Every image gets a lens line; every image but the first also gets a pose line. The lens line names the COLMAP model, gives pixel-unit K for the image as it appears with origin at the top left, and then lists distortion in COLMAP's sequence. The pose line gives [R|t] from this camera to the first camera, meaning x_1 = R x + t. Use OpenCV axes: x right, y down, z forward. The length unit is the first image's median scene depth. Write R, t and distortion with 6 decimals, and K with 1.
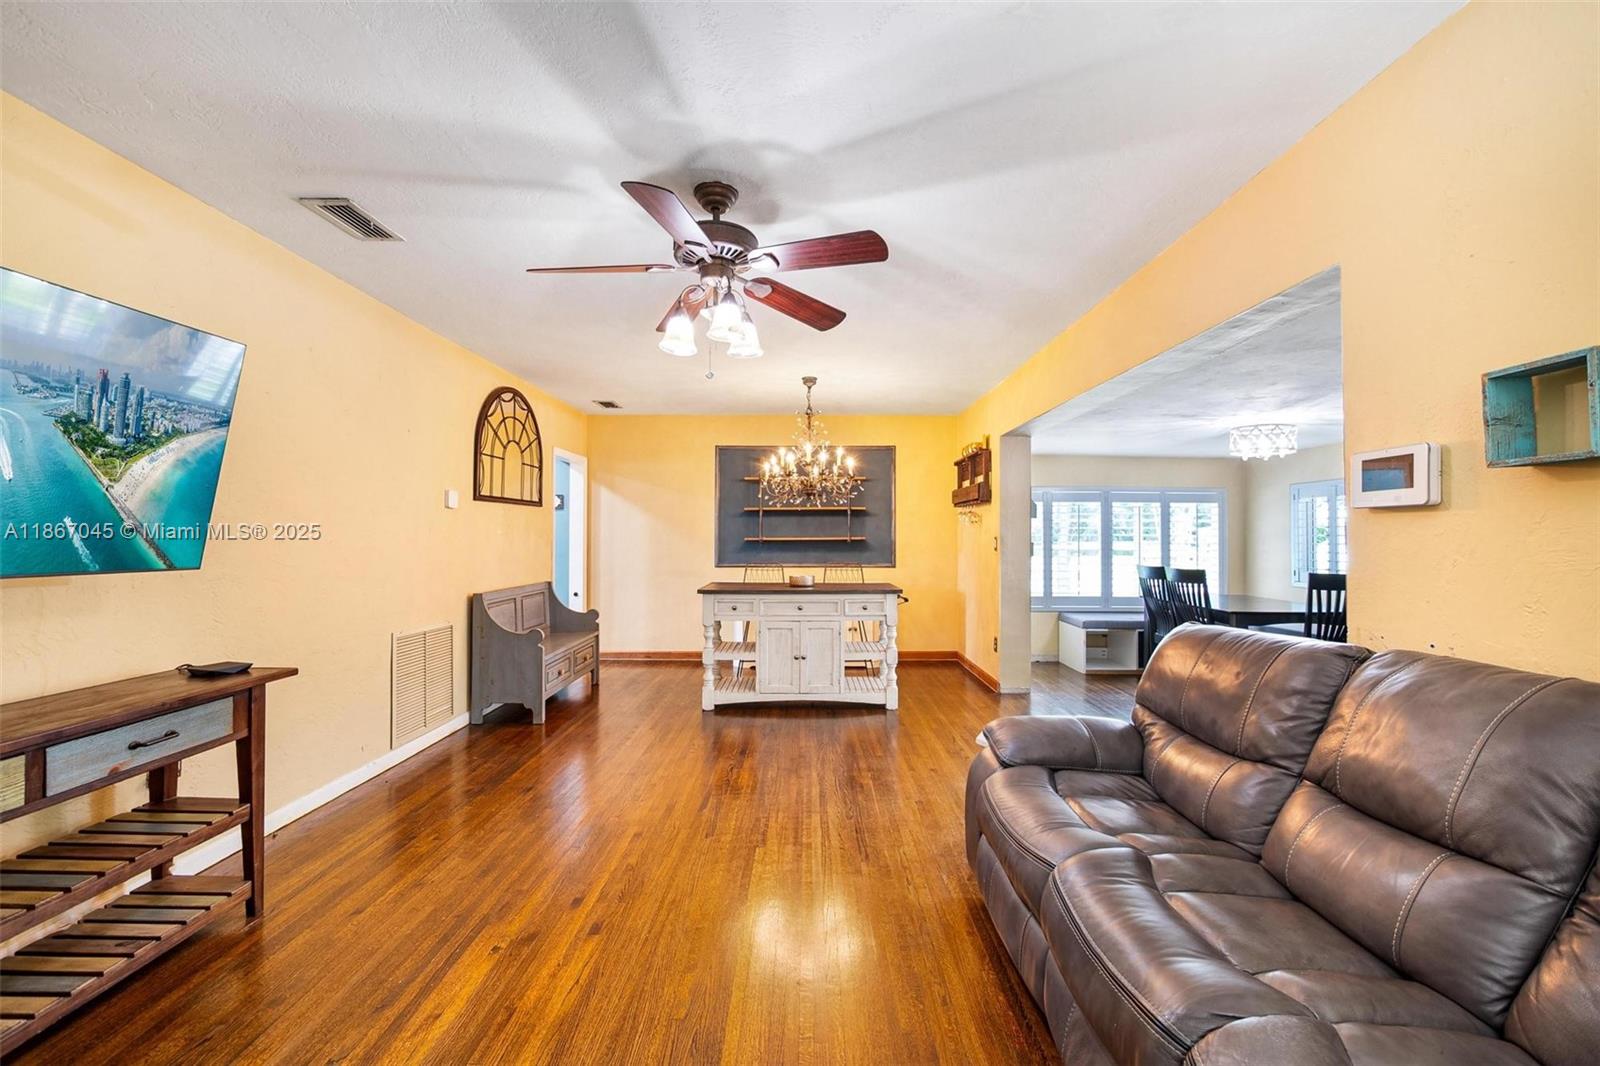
lens RADIAL K [[652.9, 0, 799.8], [0, 652.9, 531.6], [0, 0, 1]] dist [-0.011563, 0.000422]
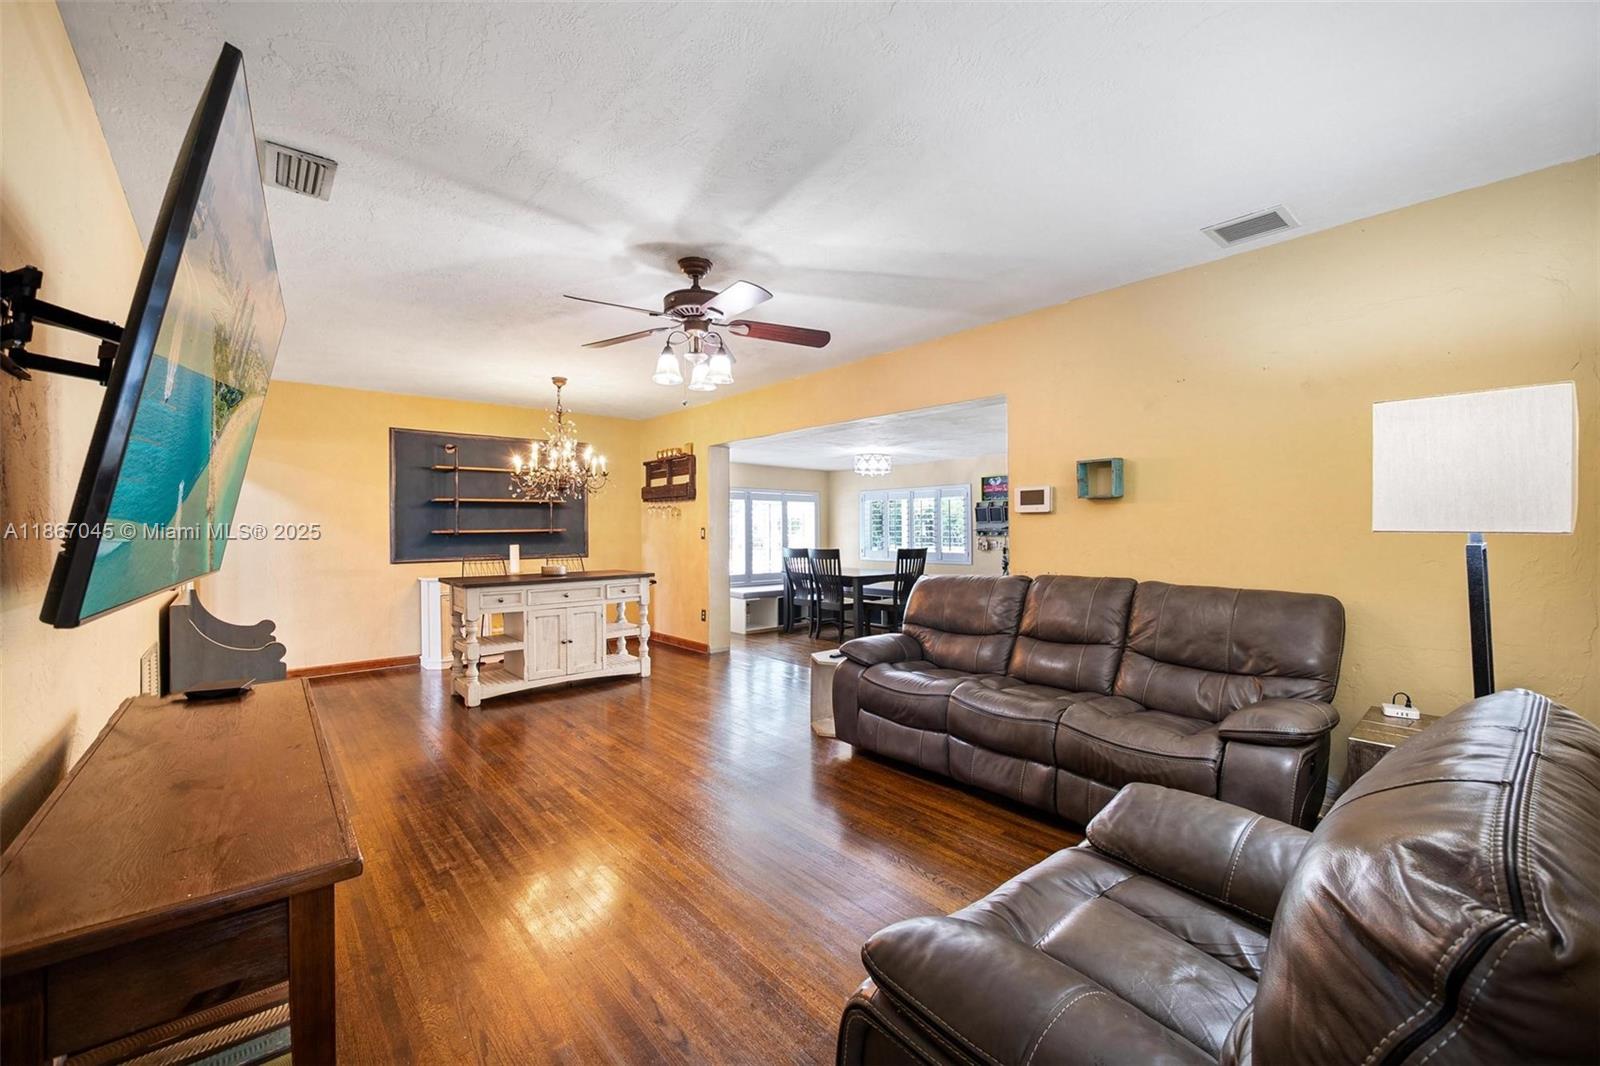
lens RADIAL K [[652.9, 0, 811.1], [0, 652.9, 533.4], [0, 0, 1]] dist [-0.011563, 0.000422]
pose [[0.753157, -0.011444, 0.657742, -0.392942], [0.000840, 0.999865, 0.016435, -0.001677], [-0.657841, -0.011826, 0.753064, -0.065963]]
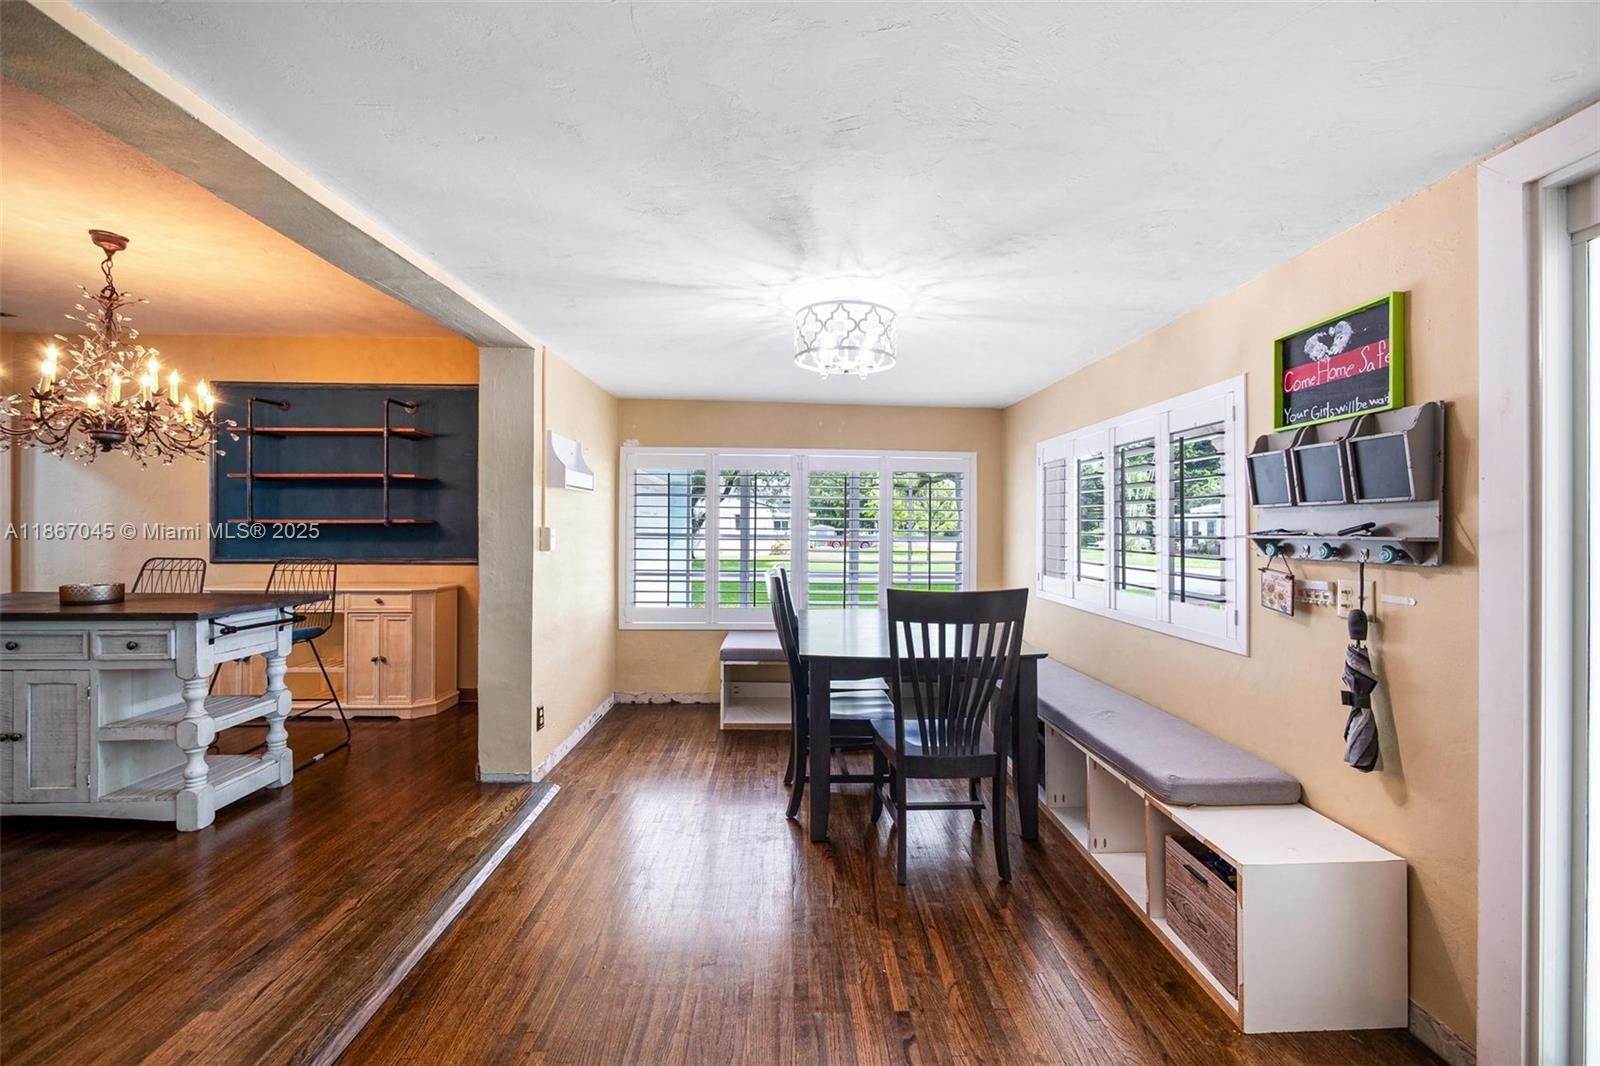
lens RADIAL K [[652.9, 0, 800.0], [0, 652.9, 526.8], [0, 0, 1]] dist [-0.011563, 0.000422]
pose [[0.999279, 0.005634, 0.037535, 0.626978], [-0.006091, 0.999908, 0.012095, 0.007603], [-0.037463, -0.012315, 0.999222, 0.437434]]
